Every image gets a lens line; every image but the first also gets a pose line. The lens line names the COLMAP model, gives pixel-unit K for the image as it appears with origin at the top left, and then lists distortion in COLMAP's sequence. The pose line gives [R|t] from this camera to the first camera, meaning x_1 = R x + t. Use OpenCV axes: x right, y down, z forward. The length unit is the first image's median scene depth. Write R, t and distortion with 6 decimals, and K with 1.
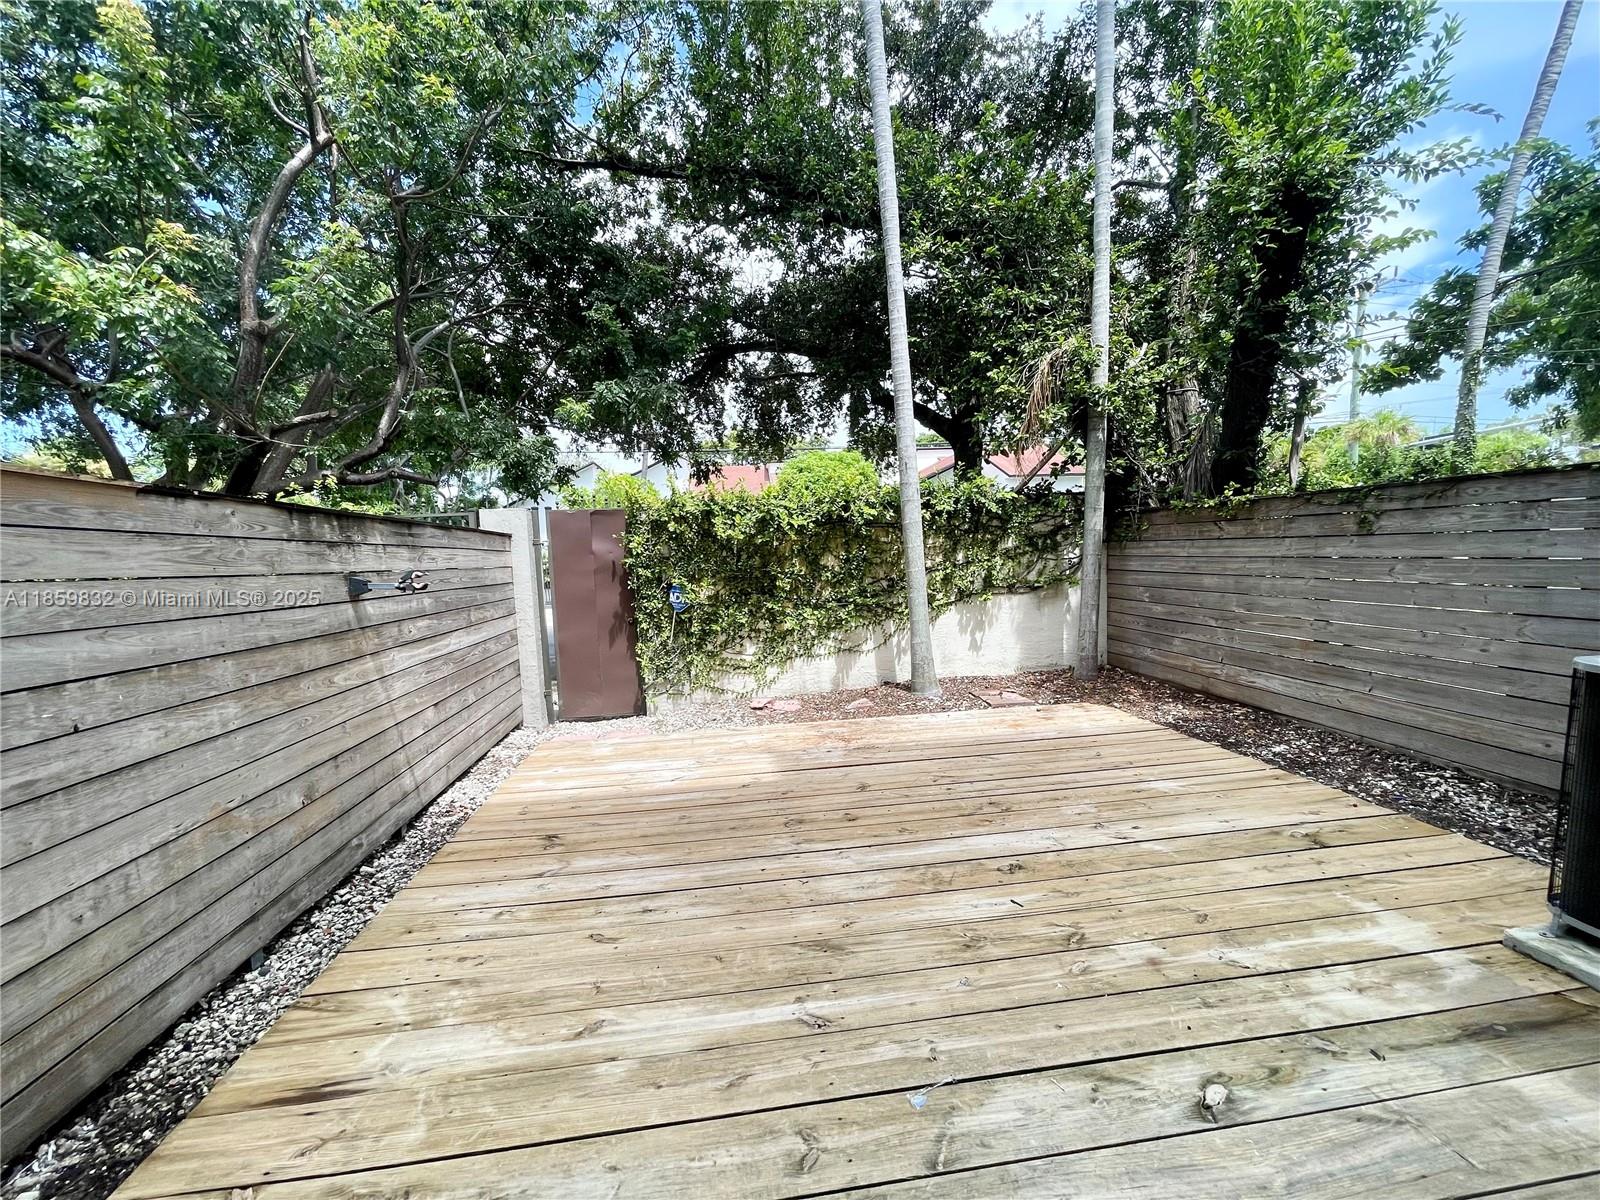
lens RADIAL K [[647.8, 0, 801.5], [0, 647.8, 609.9], [0, 0, 1]] dist [-0.003156, 0.002179]
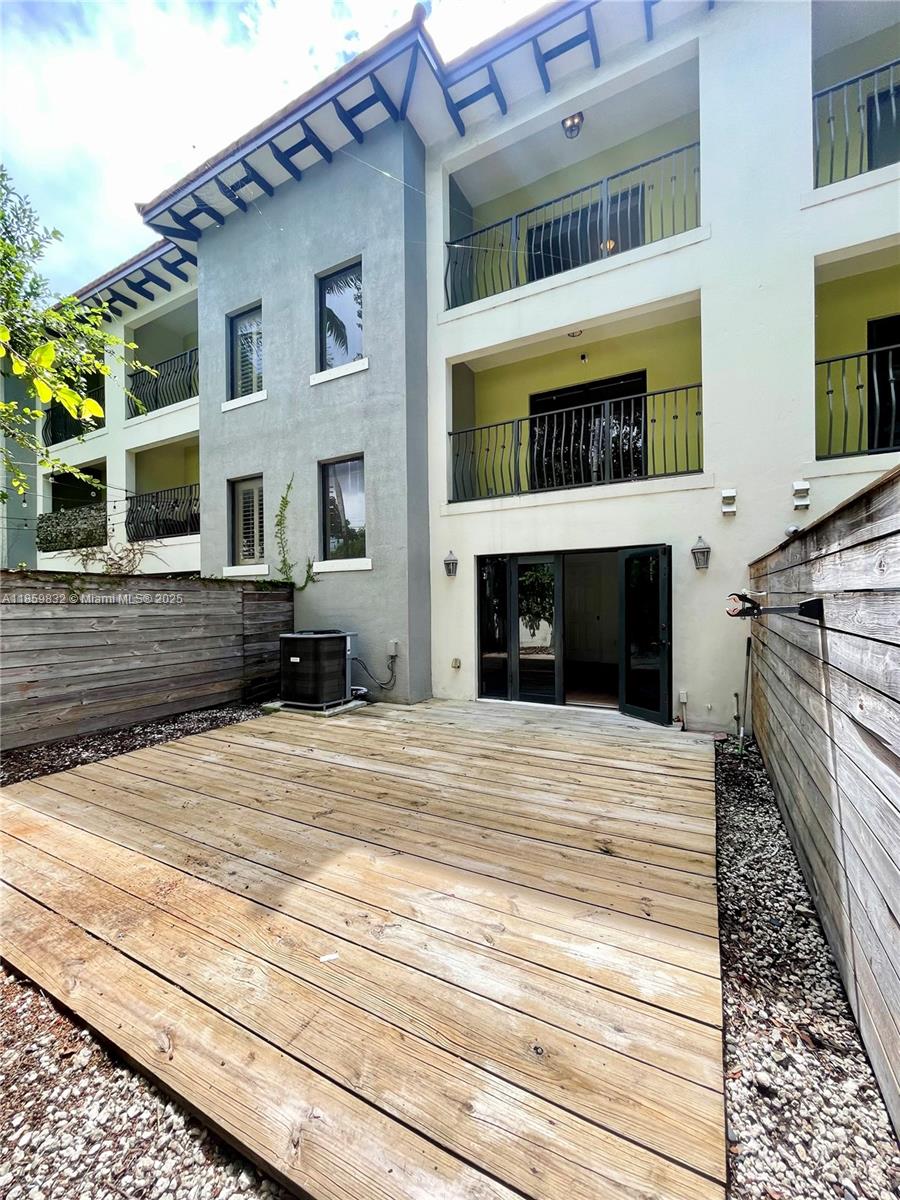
lens RADIAL K [[485.9, 0, 443.2], [0, 485.9, 596.5], [0, 0, 1]] dist [-0.003156, 0.002179]
pose [[-0.804883, 0.049510, 0.591365, -0.487729], [0.091395, 0.994966, 0.041095, -0.090382], [-0.586354, 0.087125, -0.805356, 1.297971]]
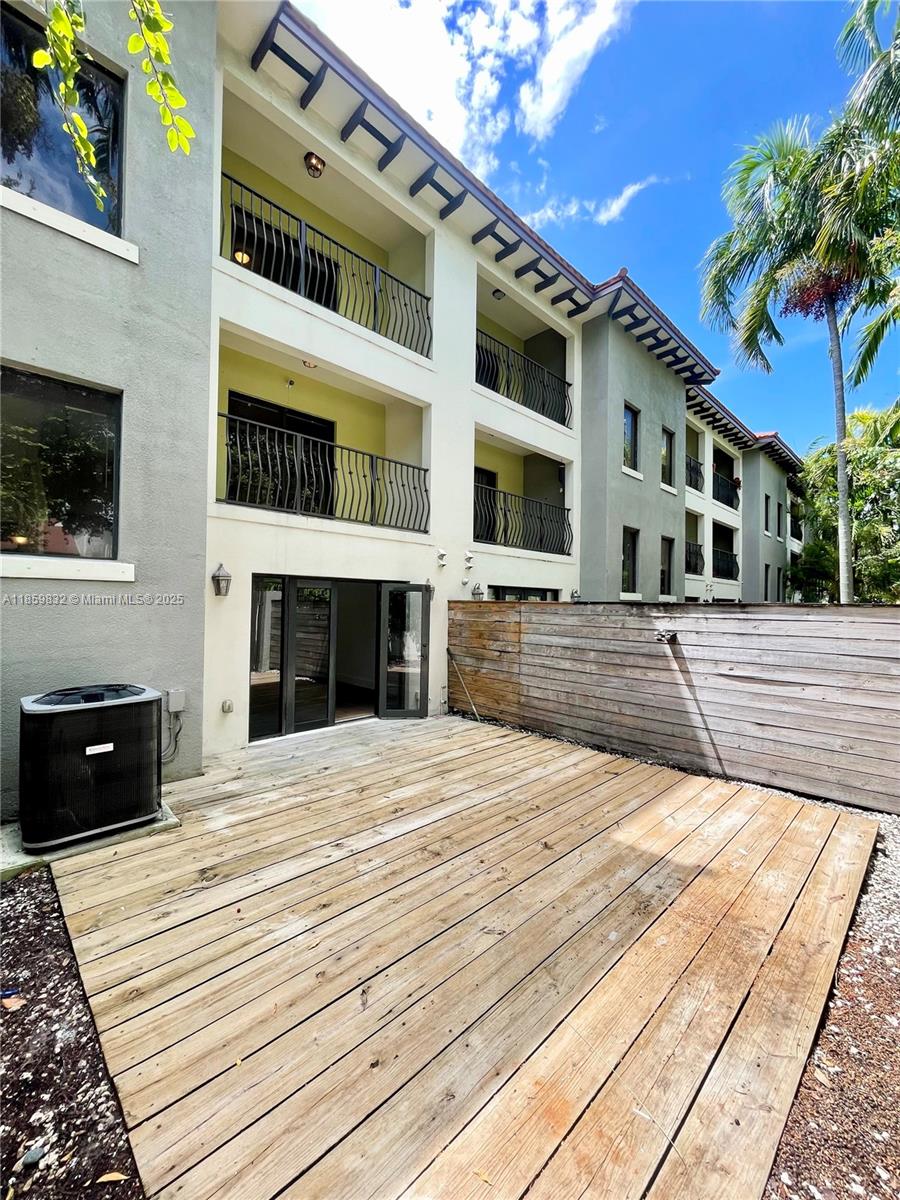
lens RADIAL K [[485.9, 0, 443.9], [0, 485.9, 596.7], [0, 0, 1]] dist [-0.003156, 0.002179]
pose [[-0.803276, 0.016149, -0.595388, 0.640058], [-0.033784, 0.996788, 0.072617, -0.190638], [0.594648, 0.078446, -0.800150, 1.330843]]
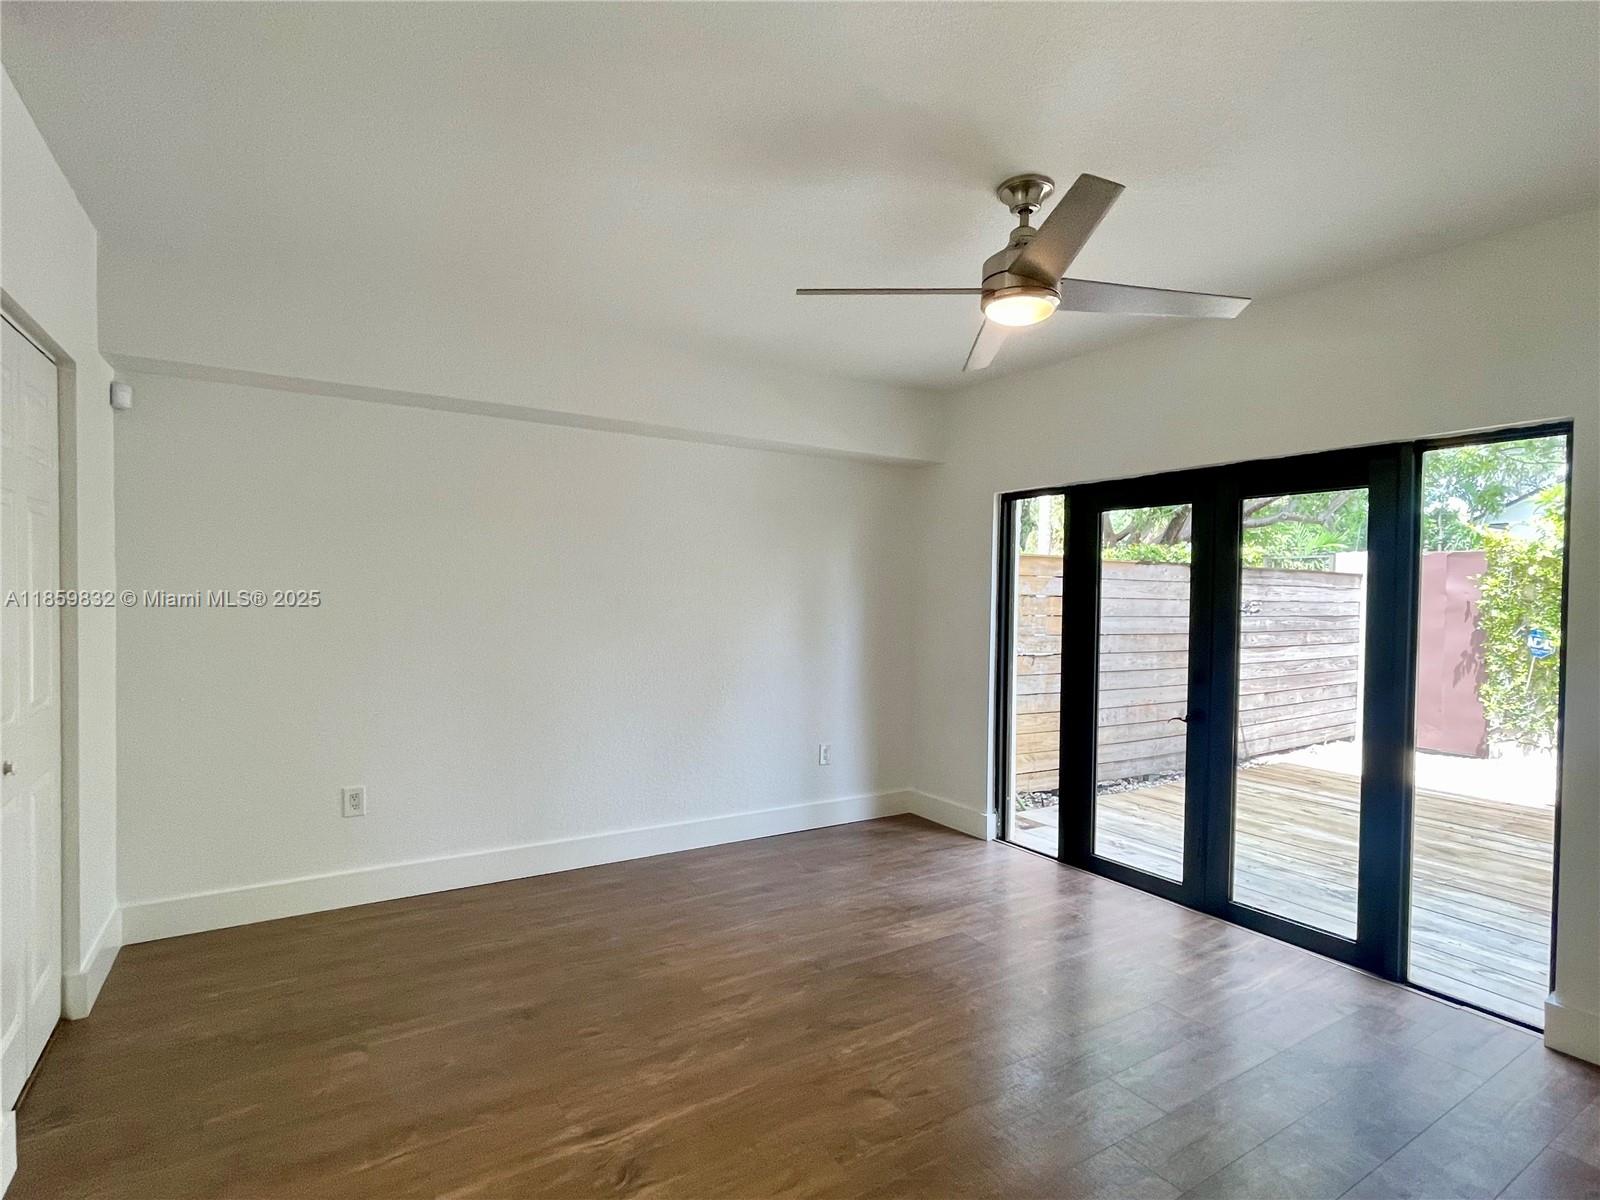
lens RADIAL K [[800.2, 0, 800.9], [0, 800.2, 613.1], [0, 0, 1]] dist [-0.005582, -0.000620]
pose [[0.415553, 0.066700, -0.907120, 0.567864], [-0.104672, 0.994189, 0.025152, 0.029157], [0.903526, 0.084498, 0.420120, -0.657498]]
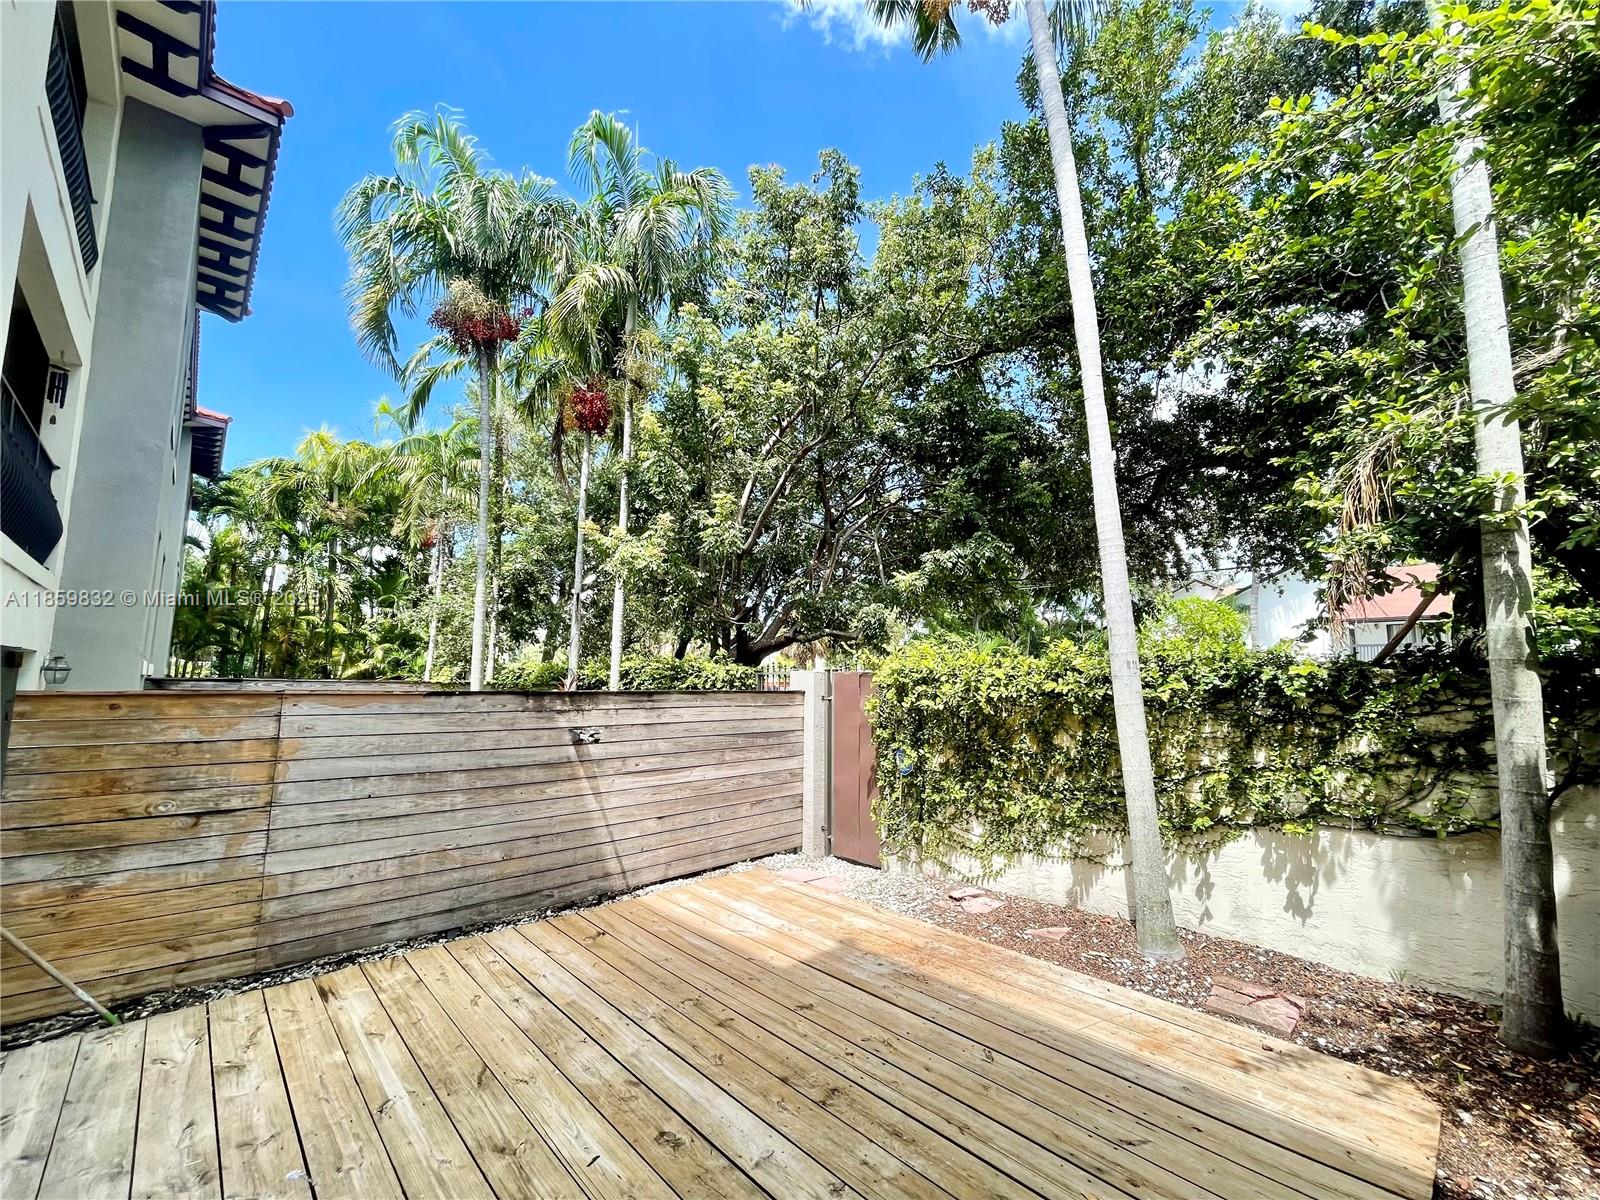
lens RADIAL K [[647.8, 0, 798.5], [0, 647.8, 607.9], [0, 0, 1]] dist [-0.003156, 0.002179]
pose [[0.584022, -0.048302, -0.810299, 0.749349], [-0.098578, 0.986620, -0.129863, -0.147057], [0.805730, 0.155720, 0.571446, 0.321665]]
